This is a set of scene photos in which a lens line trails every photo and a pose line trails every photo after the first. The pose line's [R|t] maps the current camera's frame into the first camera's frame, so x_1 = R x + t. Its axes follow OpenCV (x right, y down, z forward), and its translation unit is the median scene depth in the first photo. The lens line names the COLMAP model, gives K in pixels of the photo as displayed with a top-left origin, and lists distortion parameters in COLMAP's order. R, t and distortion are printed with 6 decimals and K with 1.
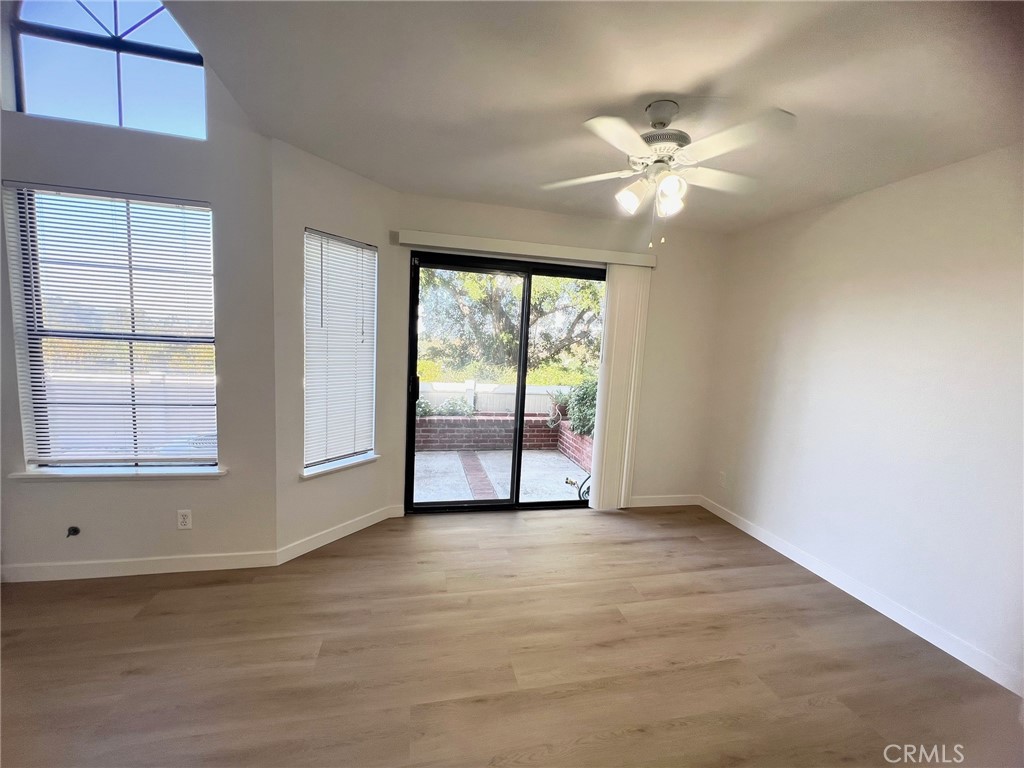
lens RADIAL K [[409.0, 0, 516.5], [0, 409.0, 387.8], [0, 0, 1]] dist [-0.010405, 0.000020]
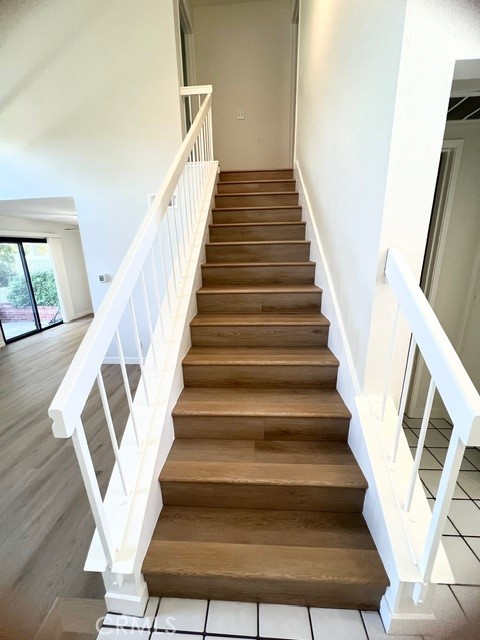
lens RADIAL K [[255.6, 0, 240.2], [0, 255.6, 322.9], [0, 0, 1]] dist [-0.010405, 0.000020]
pose [[0.293784, -0.318983, 0.901078, -1.235360], [0.140687, 0.946840, 0.289313, -0.061763], [-0.945462, 0.041774, 0.323043, -0.874887]]
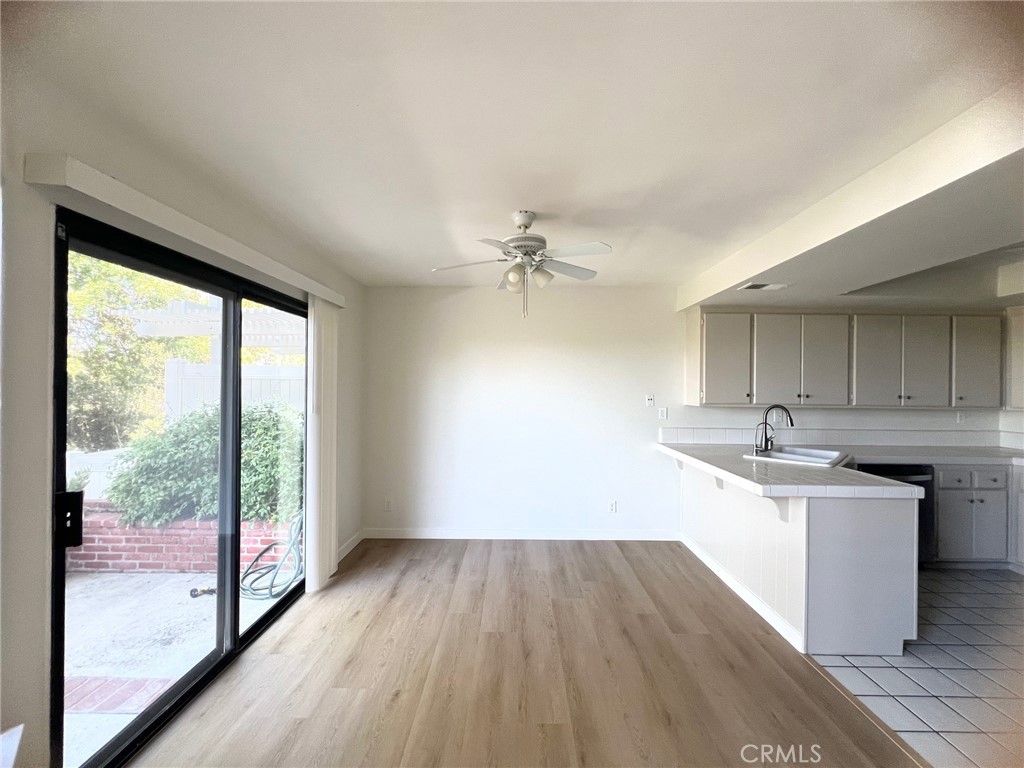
lens RADIAL K [[412.4, 0, 514.0], [0, 412.4, 384.4], [0, 0, 1]] dist [-0.006164, 0.000219]
pose [[0.245703, -0.053560, 0.967864, -0.546528], [0.119651, 0.992512, 0.024549, -0.093789], [-0.961932, 0.109775, 0.250272, 0.421581]]
